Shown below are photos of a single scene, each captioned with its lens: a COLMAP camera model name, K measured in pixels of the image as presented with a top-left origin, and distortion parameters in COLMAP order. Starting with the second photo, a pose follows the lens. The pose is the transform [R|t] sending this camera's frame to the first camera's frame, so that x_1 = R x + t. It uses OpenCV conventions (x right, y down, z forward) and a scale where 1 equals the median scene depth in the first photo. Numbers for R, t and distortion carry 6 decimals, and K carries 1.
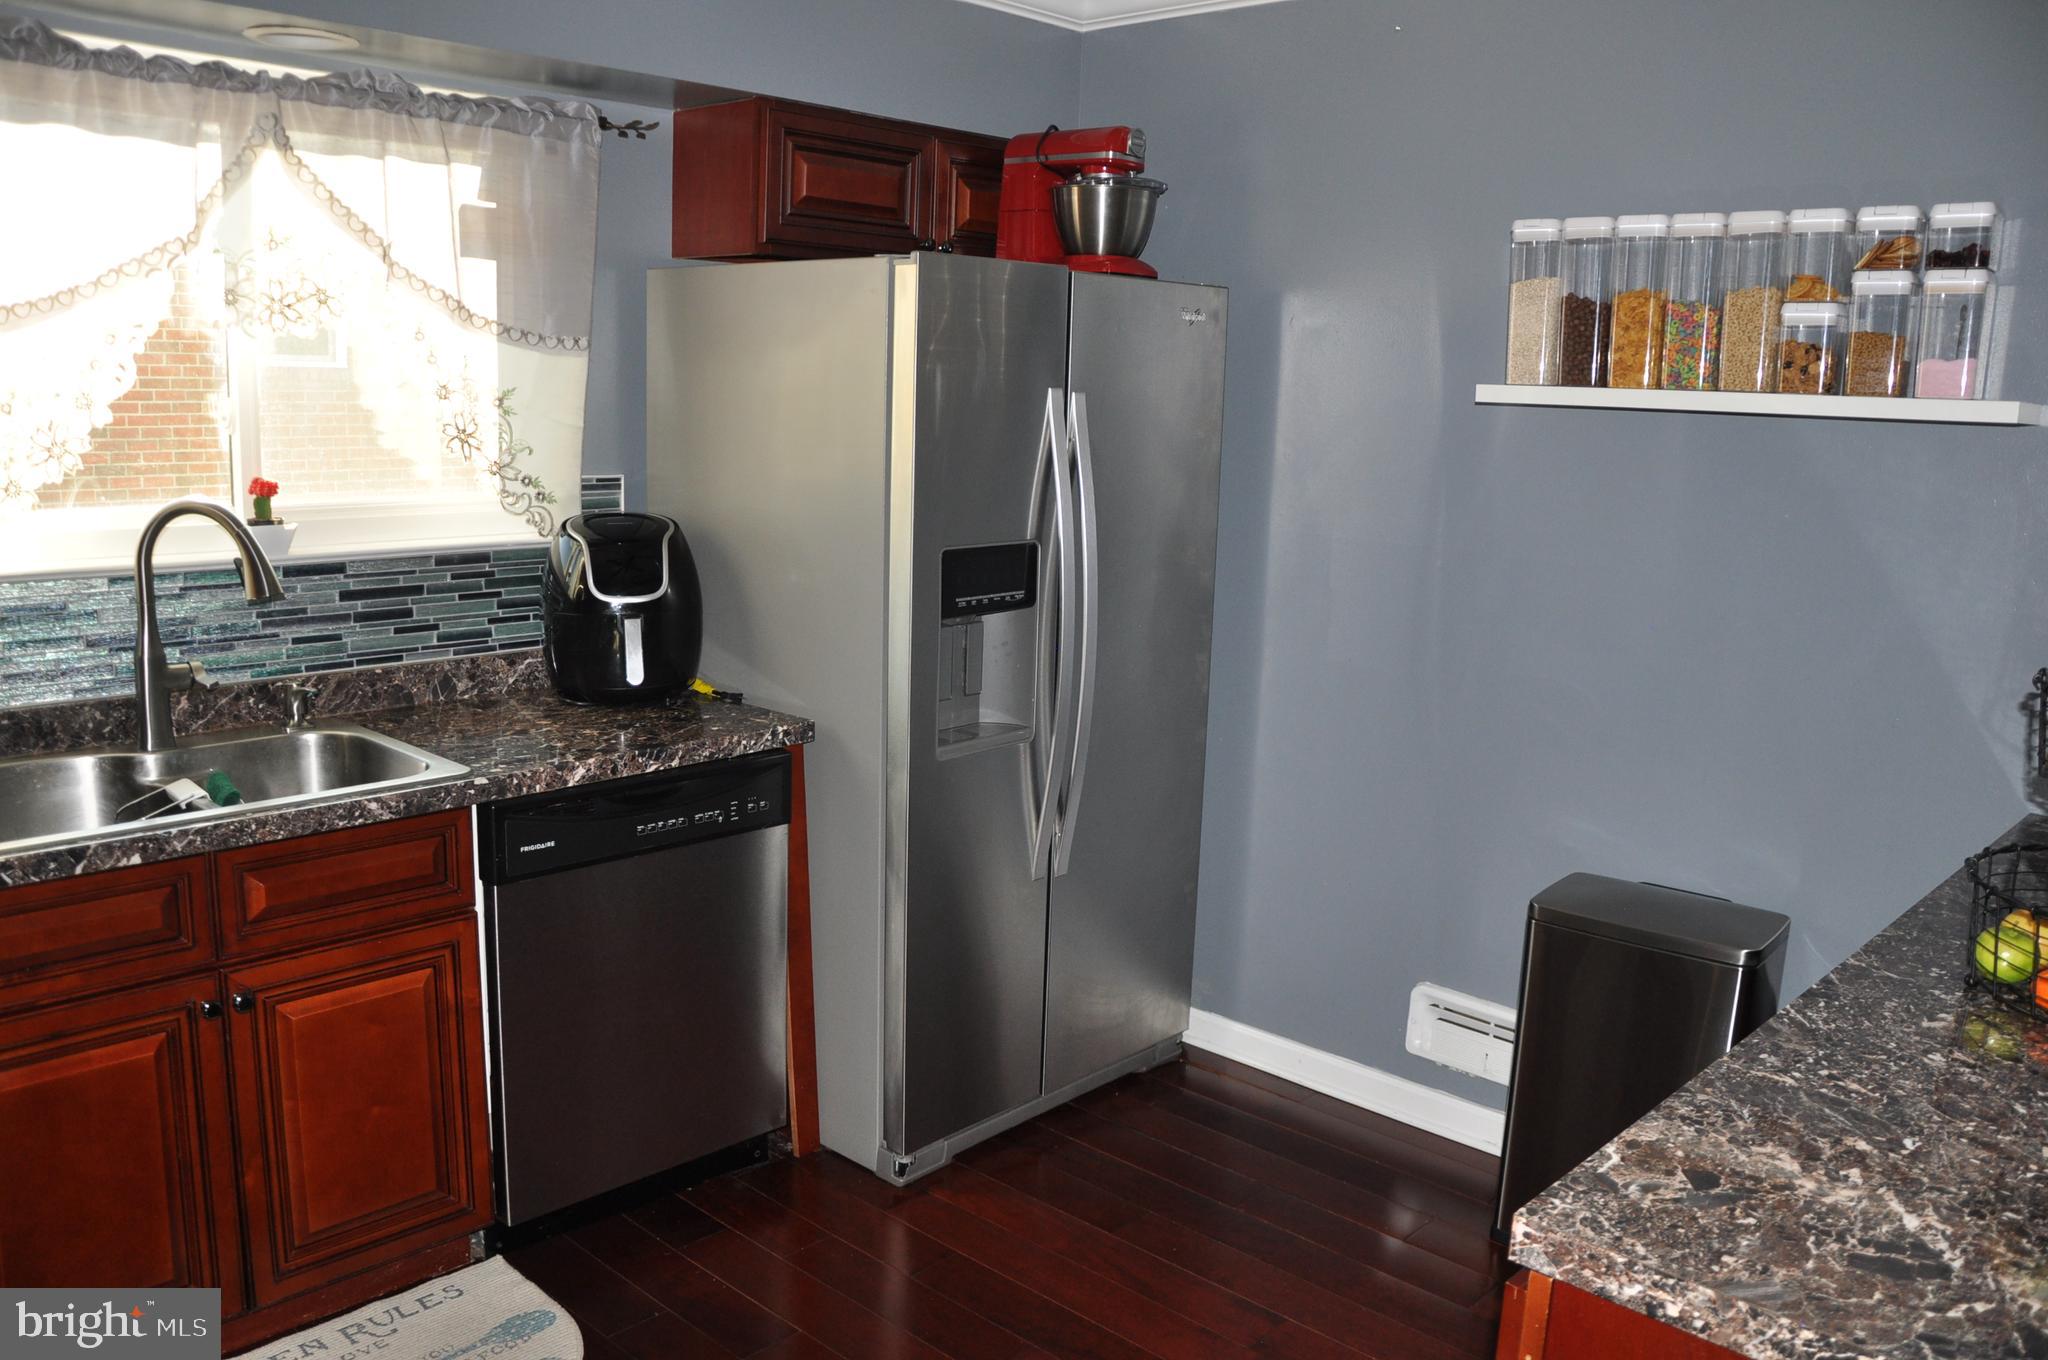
lens RADIAL K [[1606.9, 0, 1039.1], [0, 1606.9, 676.2], [0, 0, 1]] dist [-0.165021, 0.134927]
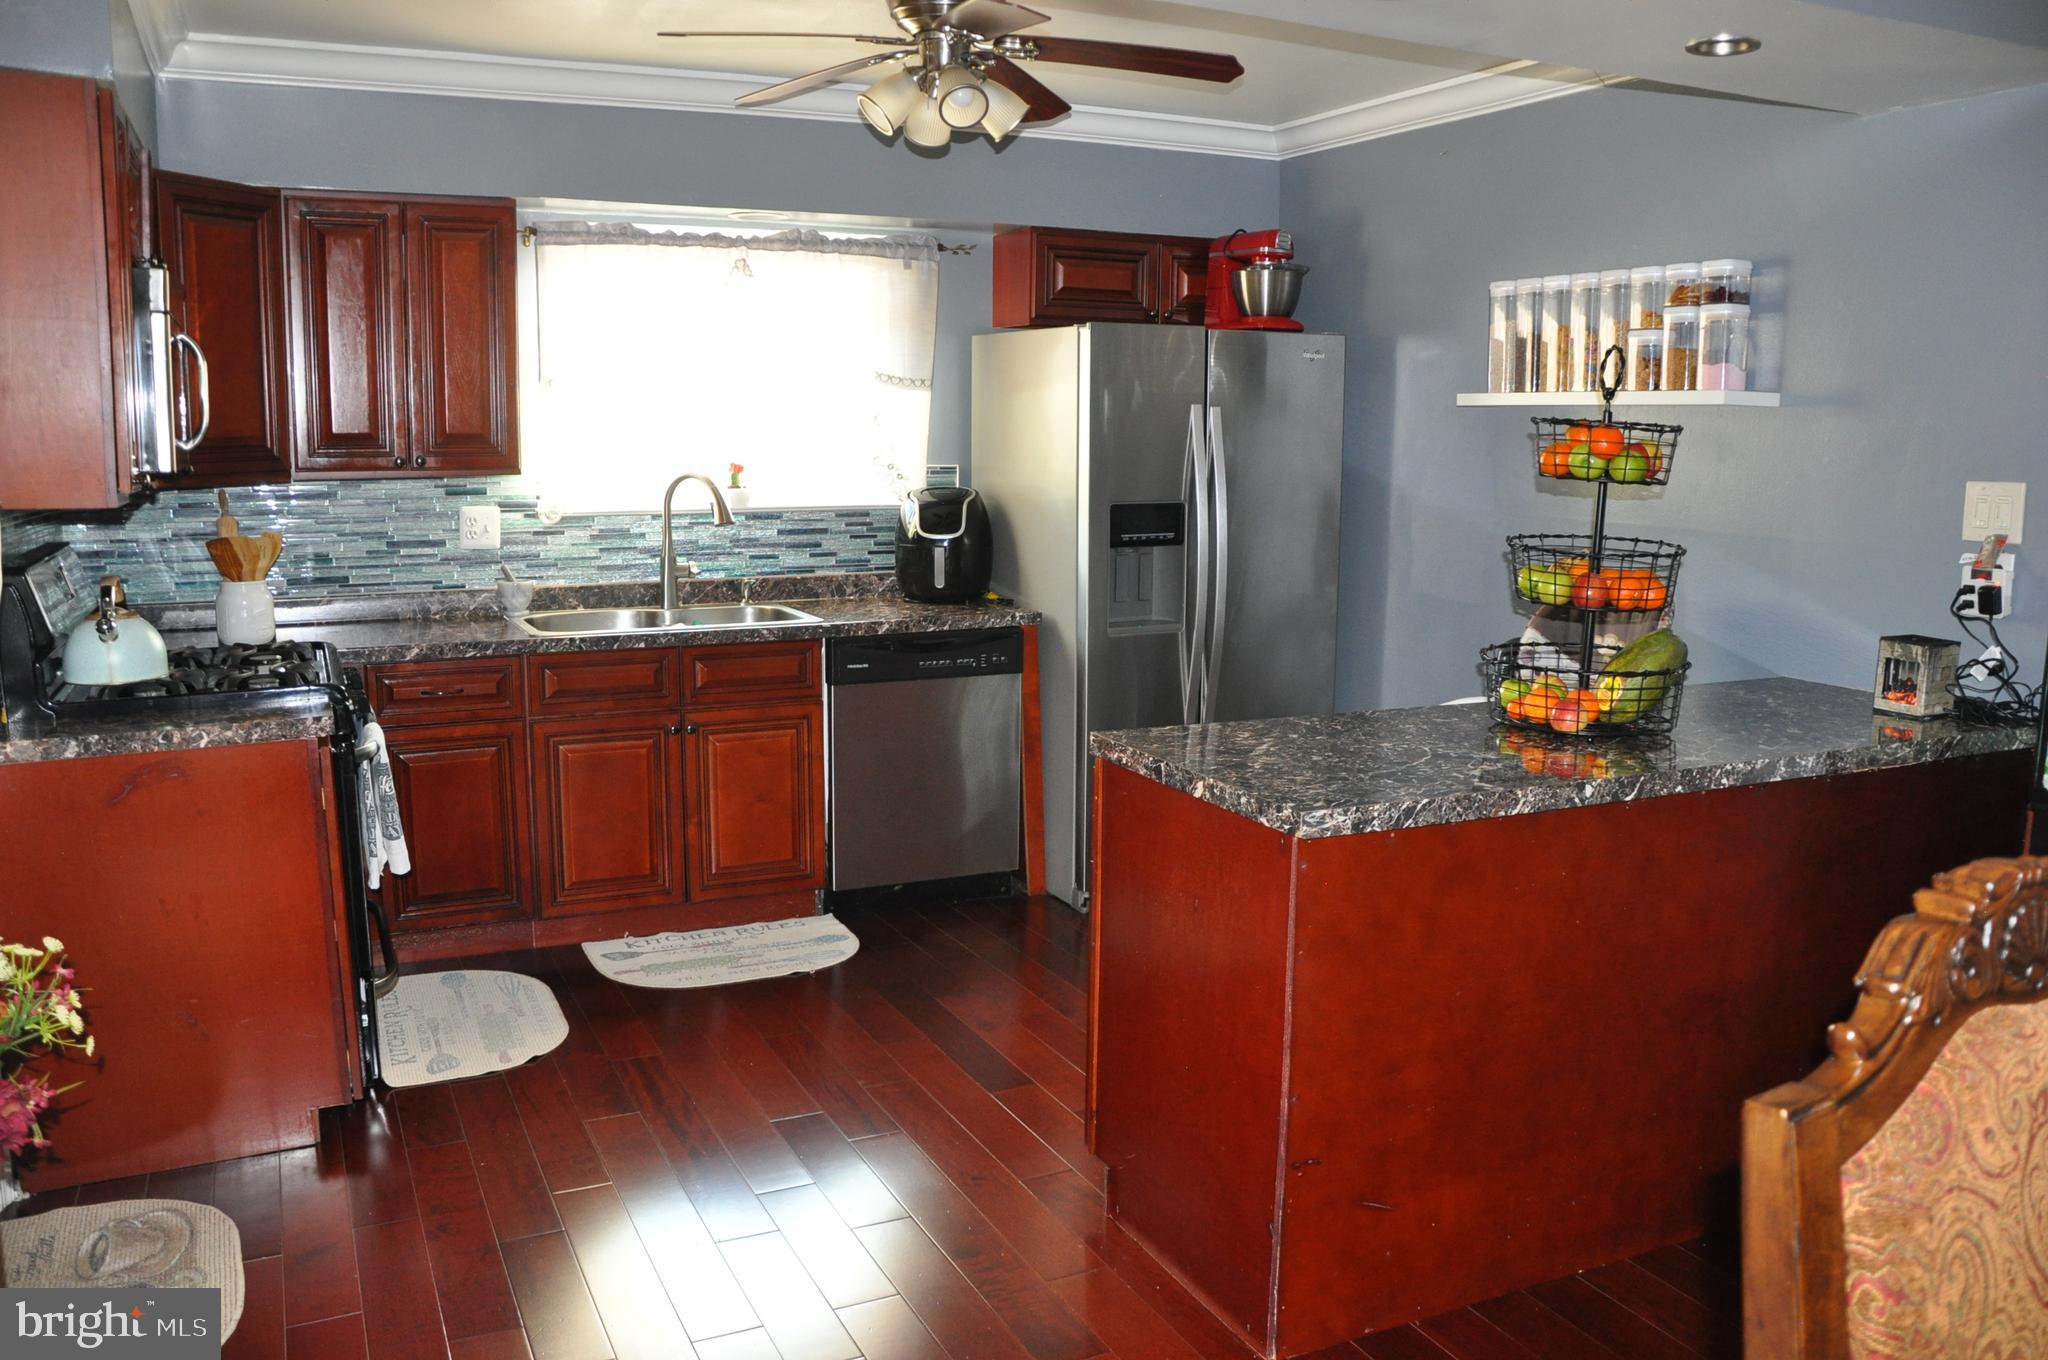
lens RADIAL K [[1606.9, 0, 1039.1], [0, 1606.9, 676.2], [0, 0, 1]] dist [-0.165021, 0.134927]
pose [[0.933336, 0.033770, -0.357412, 0.455828], [-0.044187, 0.998802, -0.021017, 0.132047], [0.356274, 0.035409, 0.933710, -0.532346]]
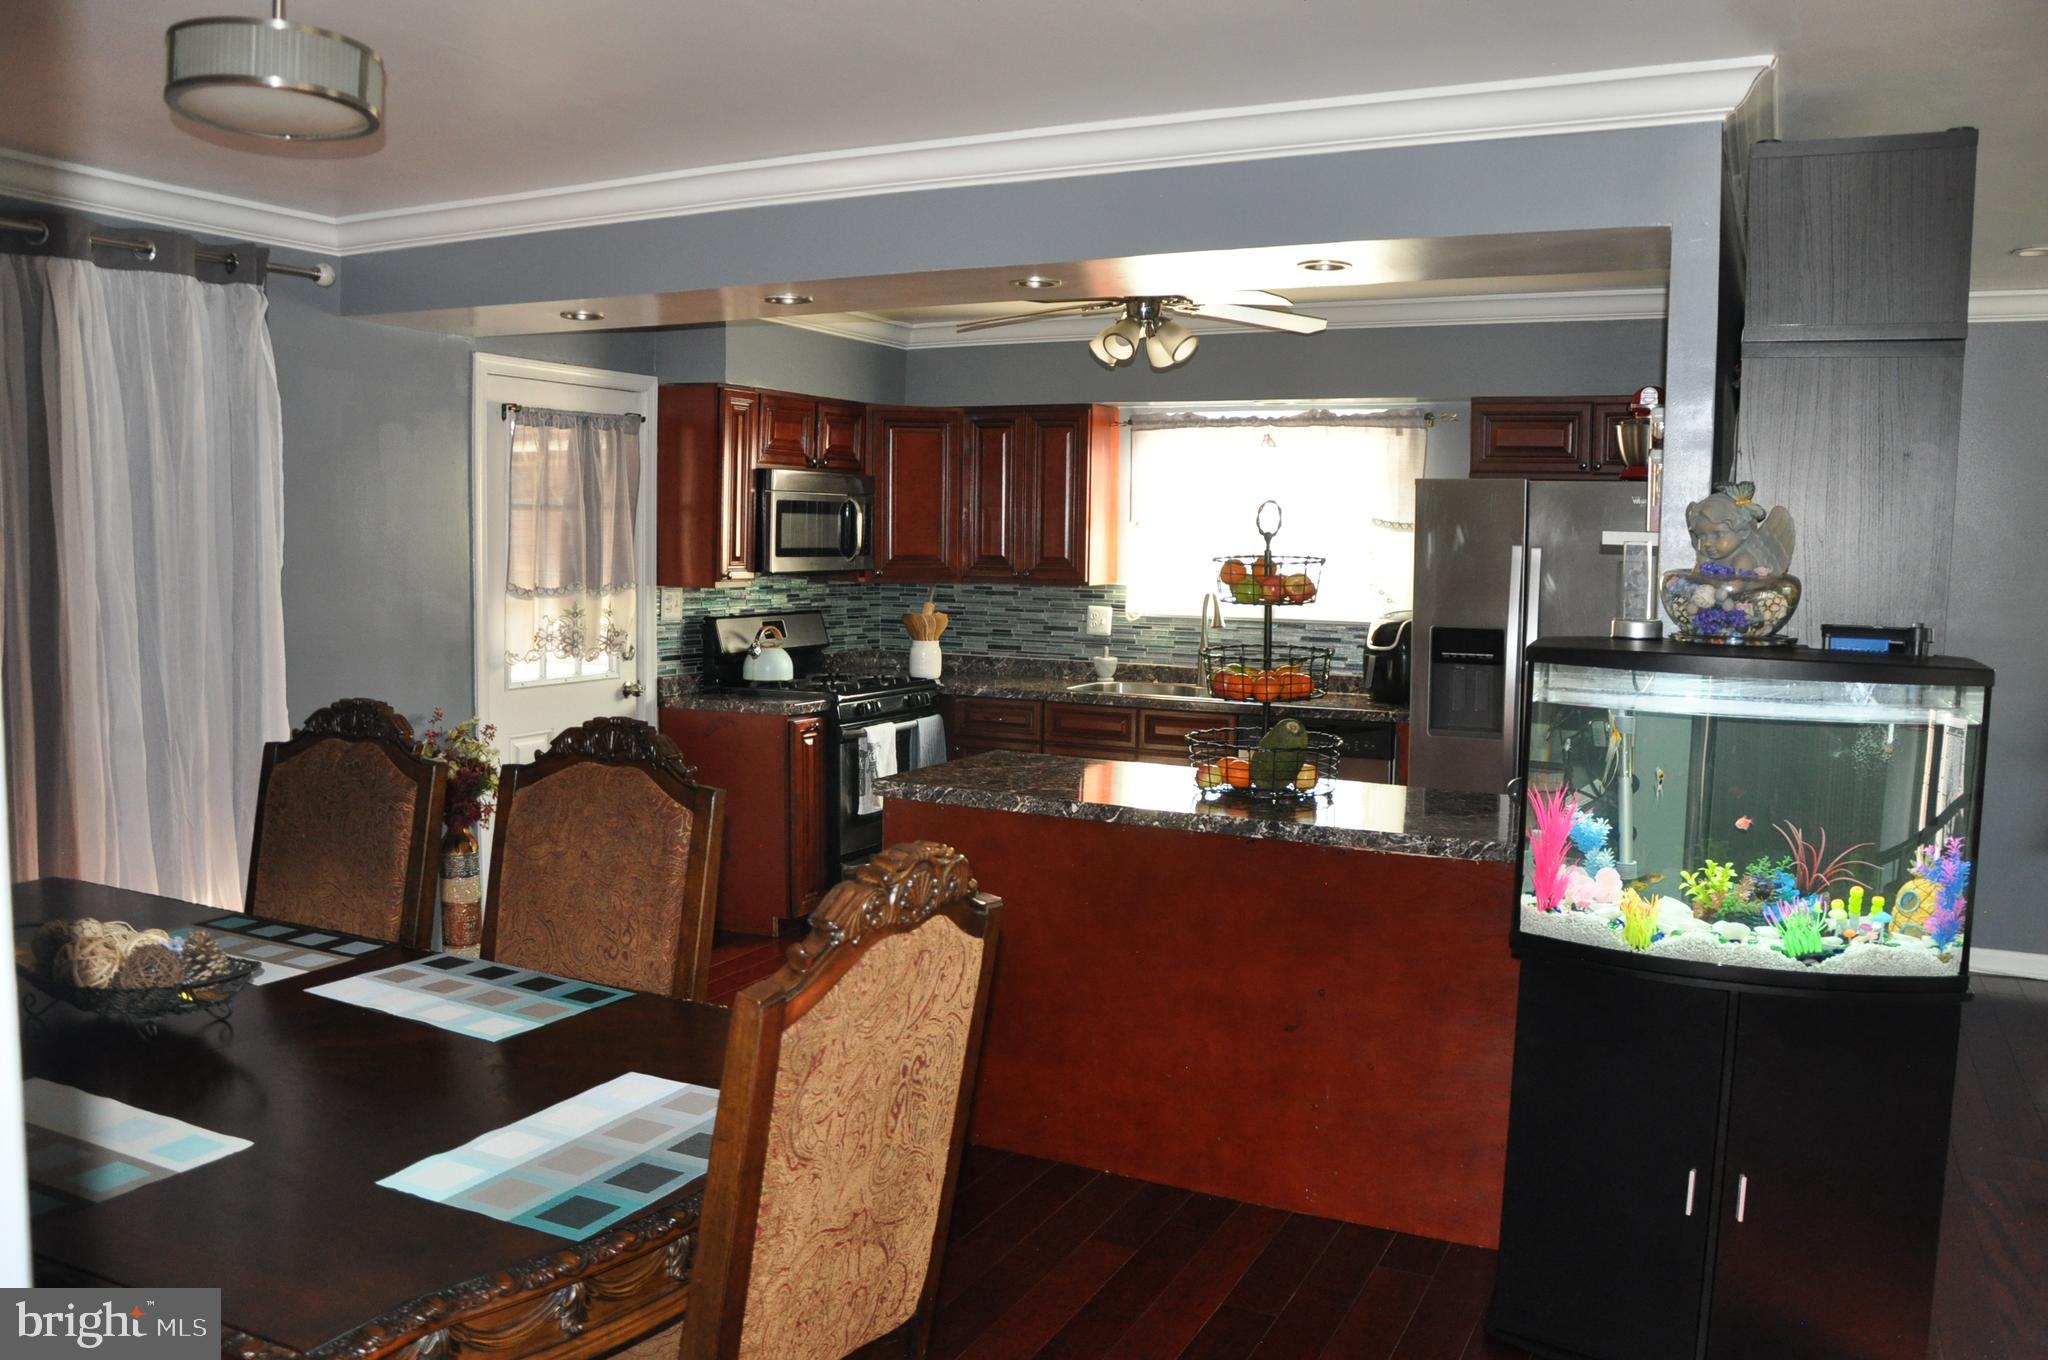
lens RADIAL K [[1606.9, 0, 1039.1], [0, 1606.9, 676.2], [0, 0, 1]] dist [-0.165021, 0.134927]
pose [[0.294463, 0.058118, -0.953894, 1.658857], [-0.176679, 0.984254, 0.005427, 0.056421], [0.939189, 0.166935, 0.300094, -0.031812]]
